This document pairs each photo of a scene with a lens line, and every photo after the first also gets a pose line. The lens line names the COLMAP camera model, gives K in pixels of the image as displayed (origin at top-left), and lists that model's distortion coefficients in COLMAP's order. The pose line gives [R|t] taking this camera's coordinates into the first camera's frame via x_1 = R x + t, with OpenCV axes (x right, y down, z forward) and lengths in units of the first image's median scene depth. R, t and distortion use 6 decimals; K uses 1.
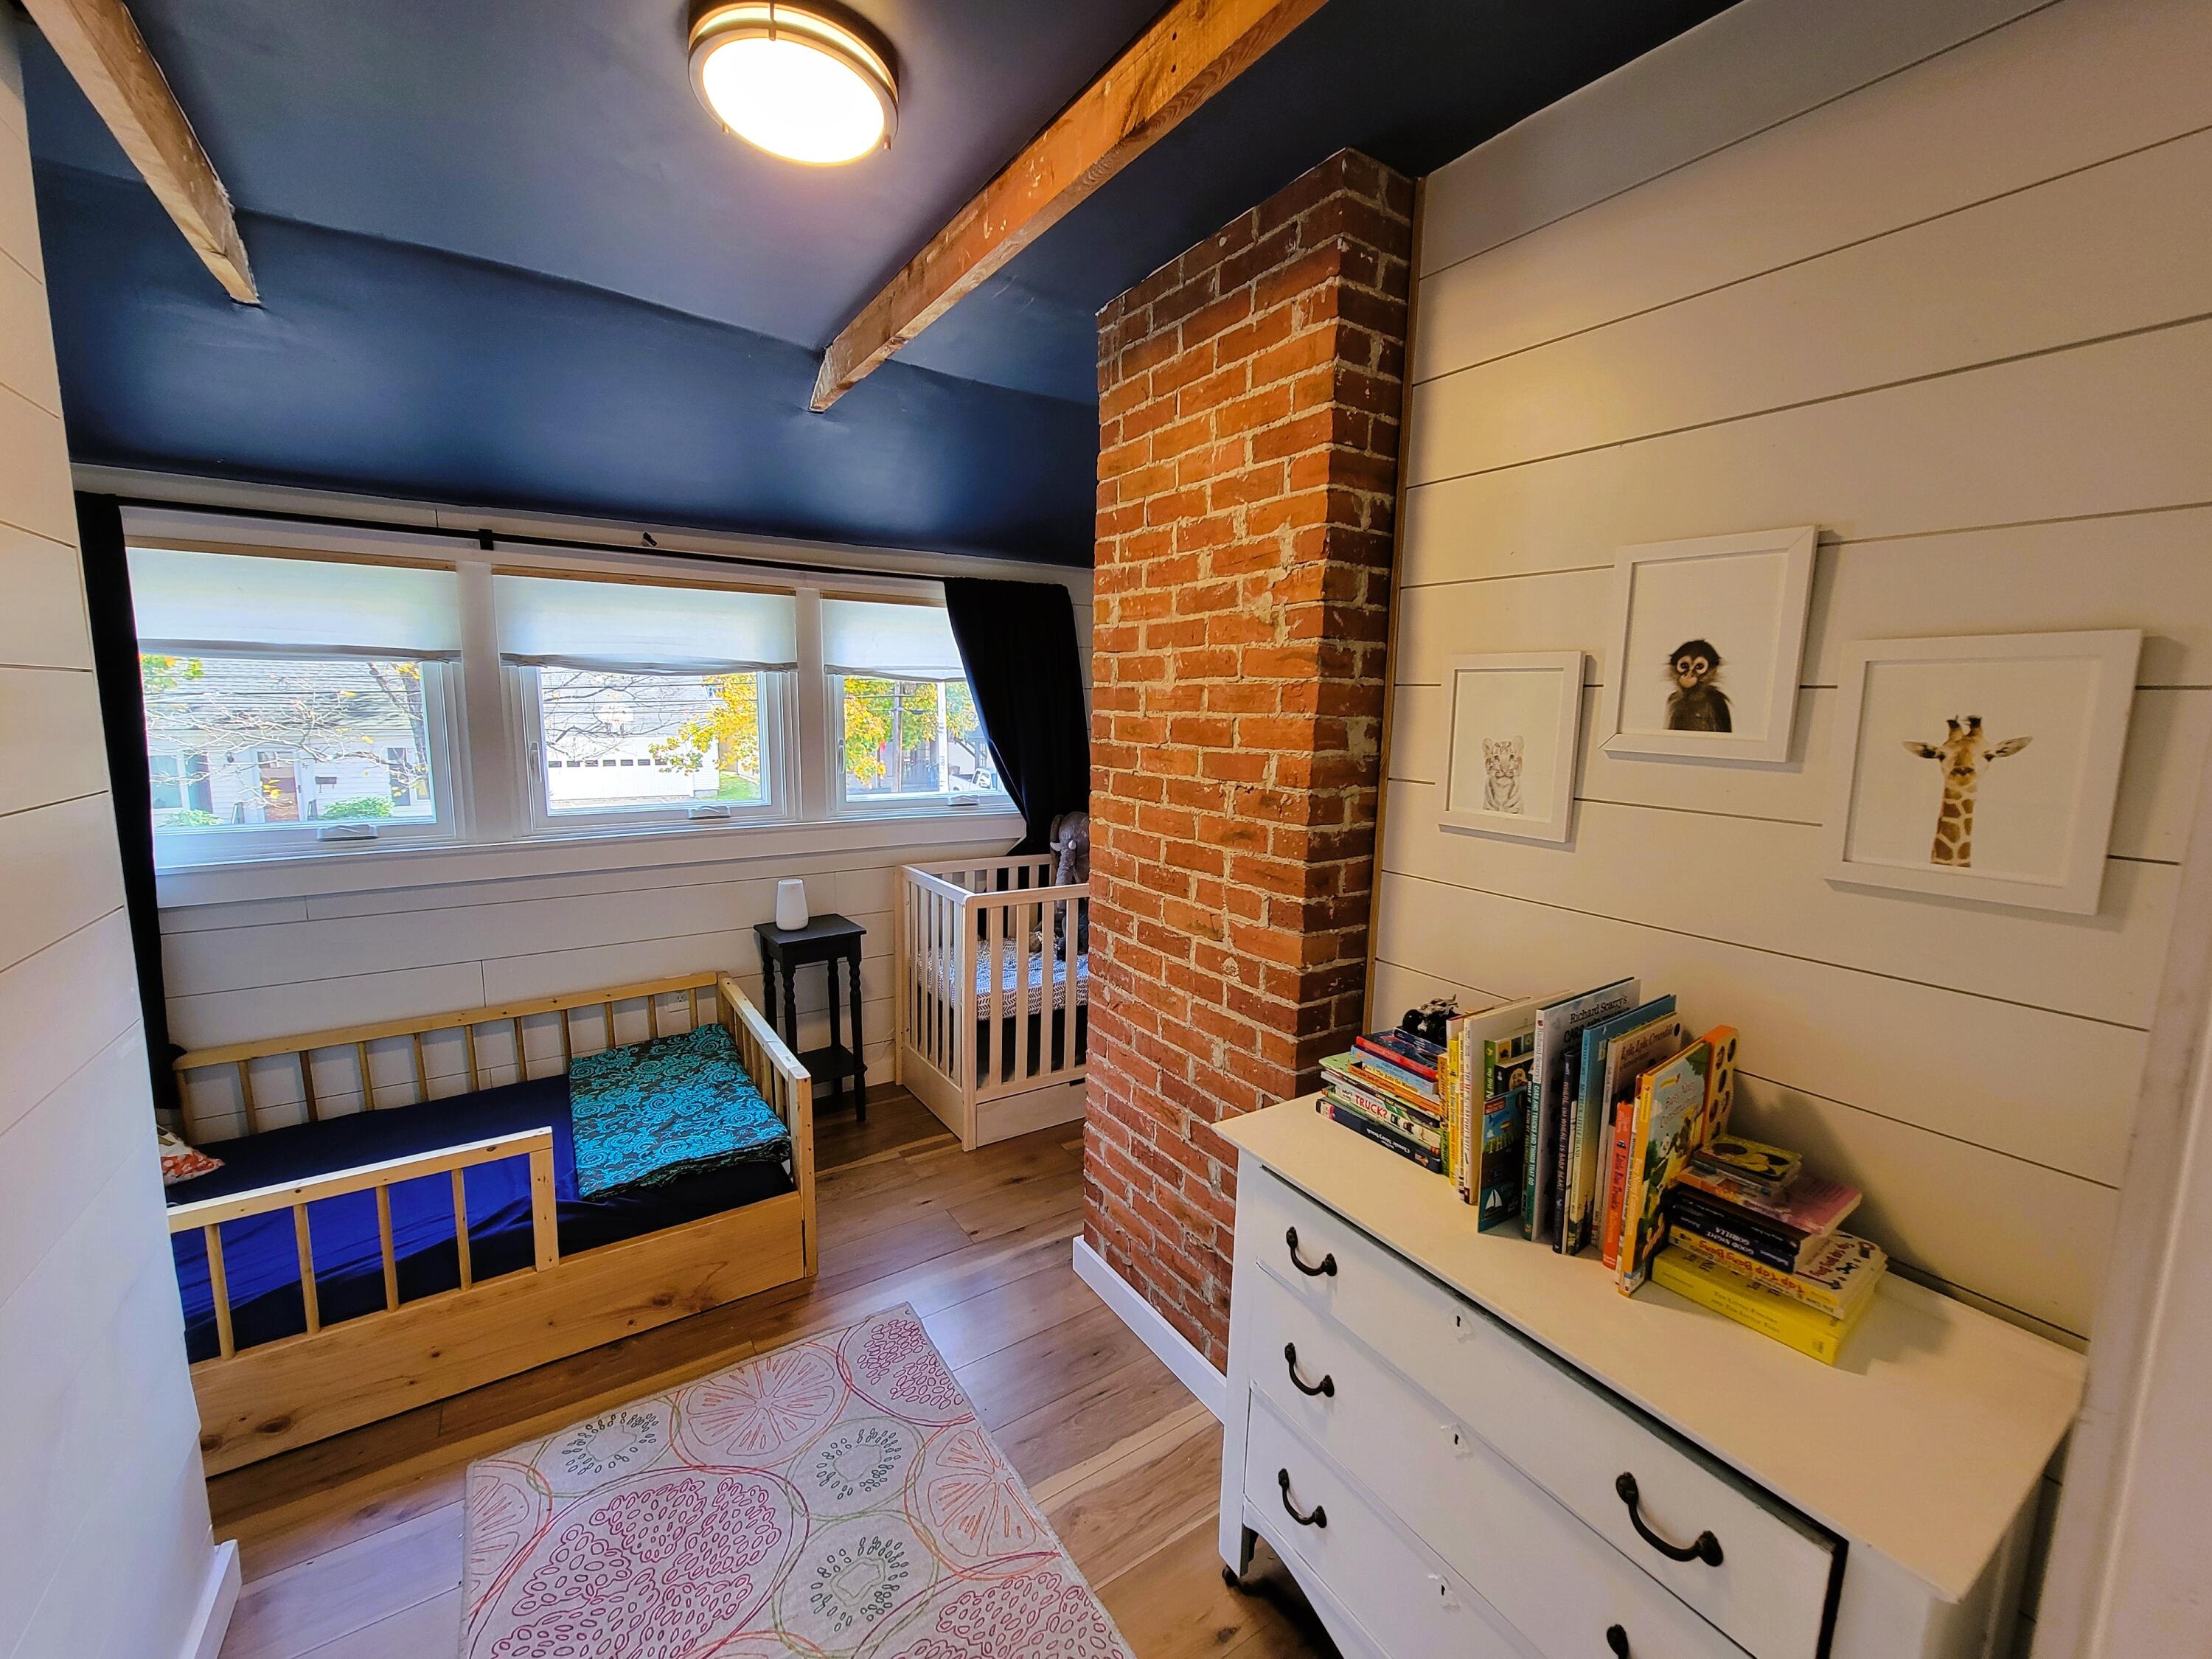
lens RADIAL K [[895.2, 0, 1104.5], [0, 895.2, 826.2], [0, 0, 1]] dist [0.001321, 0.000775]
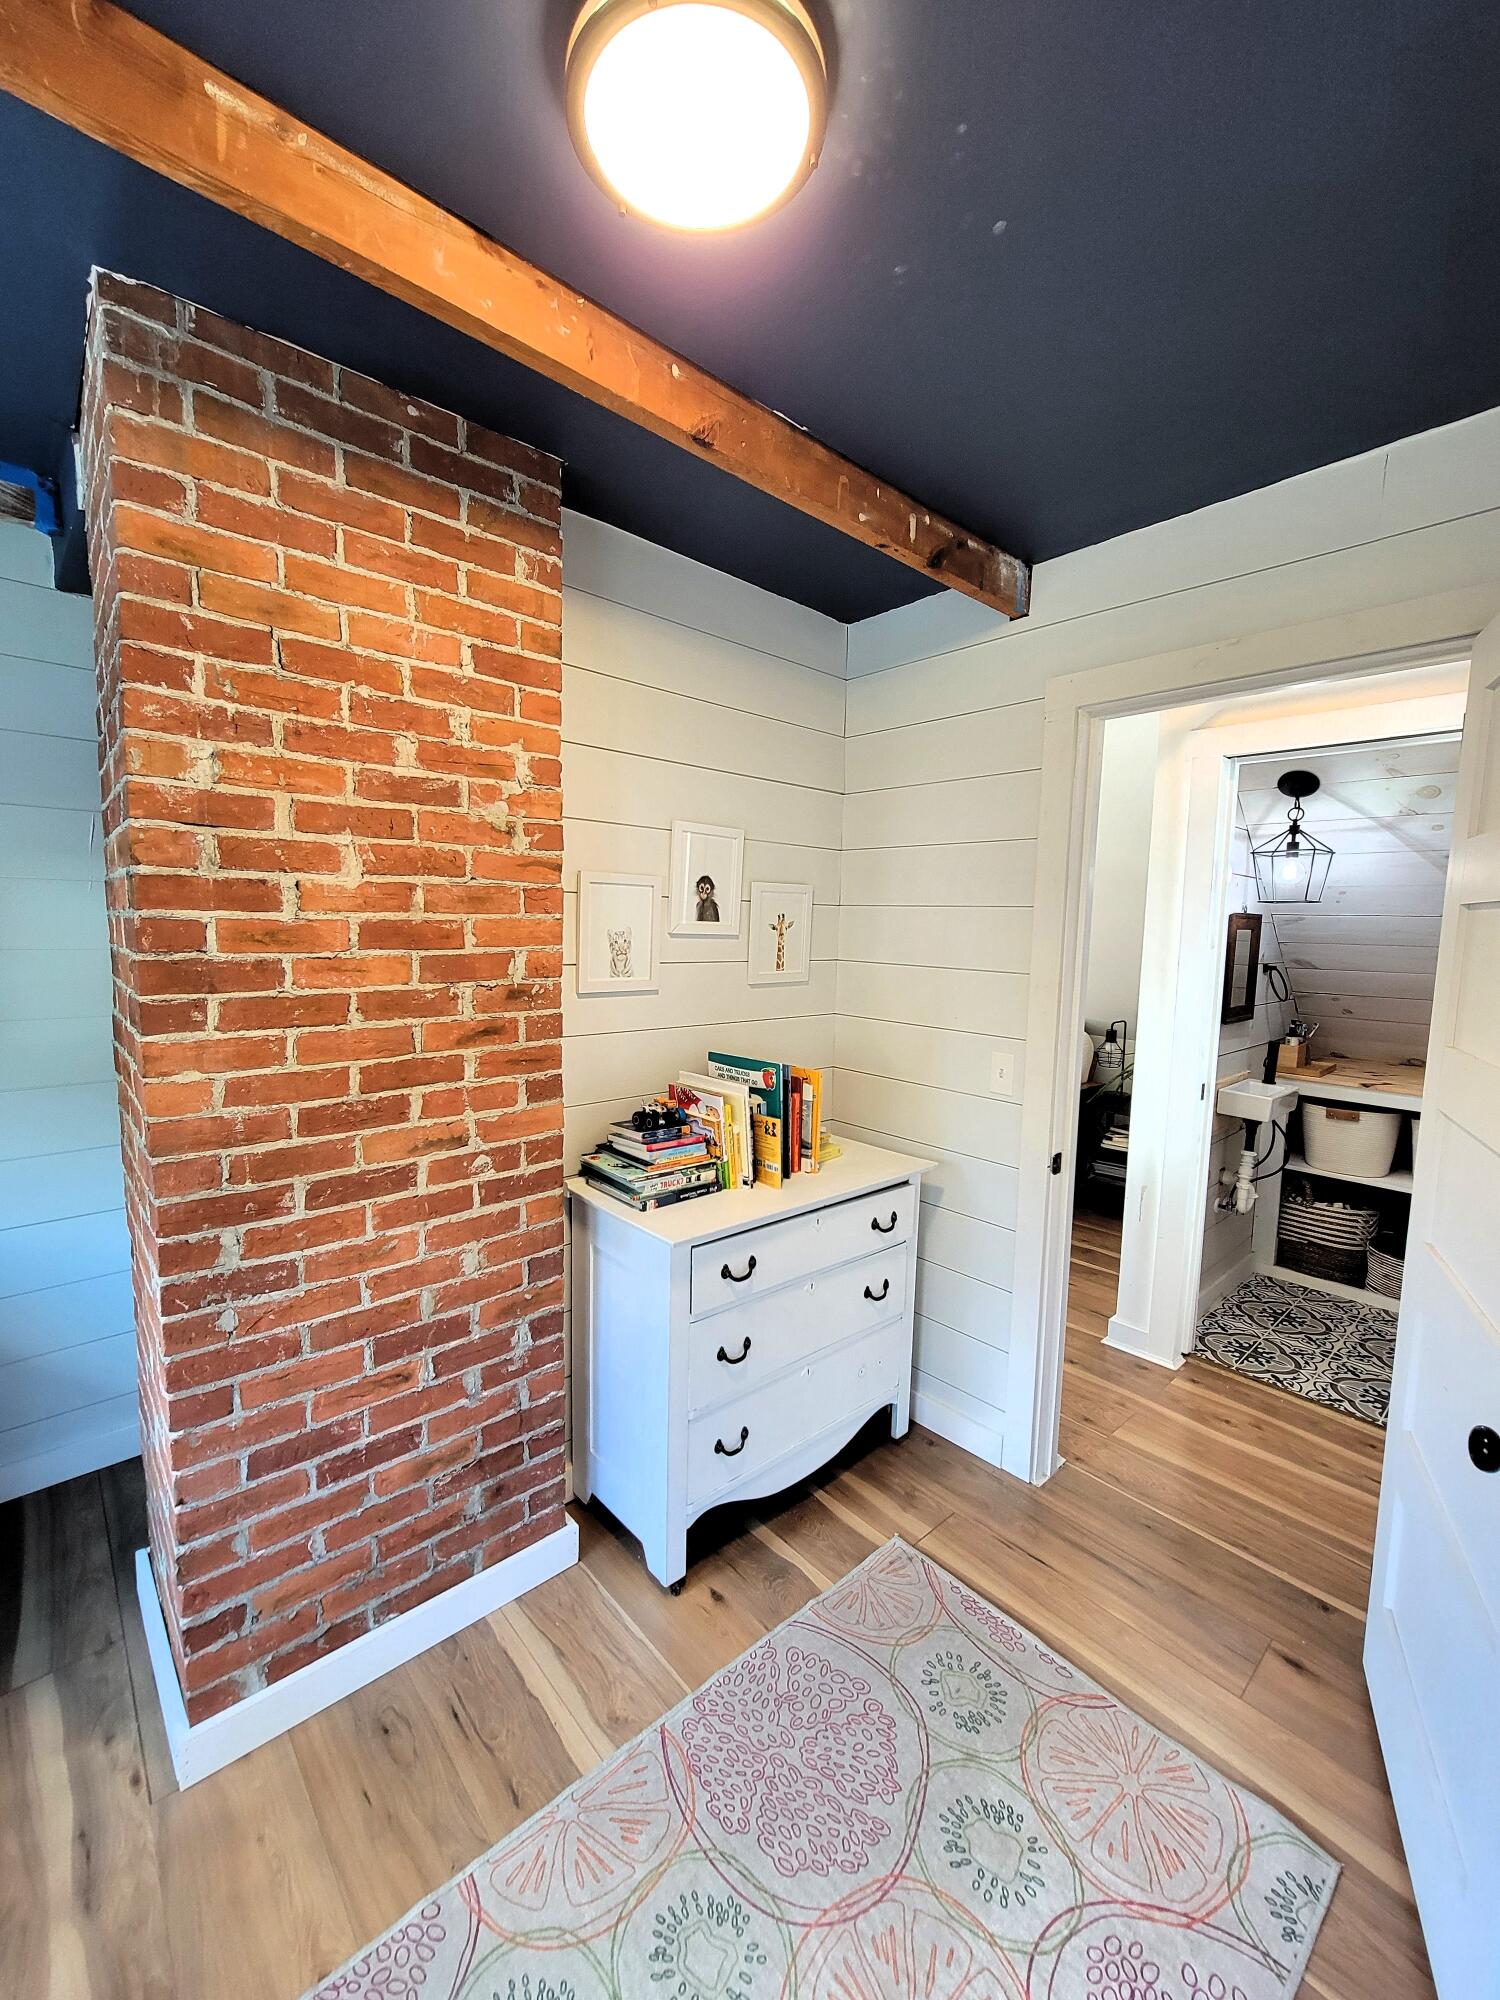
lens RADIAL K [[809.4, 0, 747.8], [0, 809.4, 1001.2], [0, 0, 1]] dist [0.001321, 0.000775]
pose [[-0.141530, -0.119294, 0.982720, -0.781962], [0.115445, 0.983950, 0.136070, -0.114536], [-0.983179, 0.132708, -0.125487, 0.800212]]
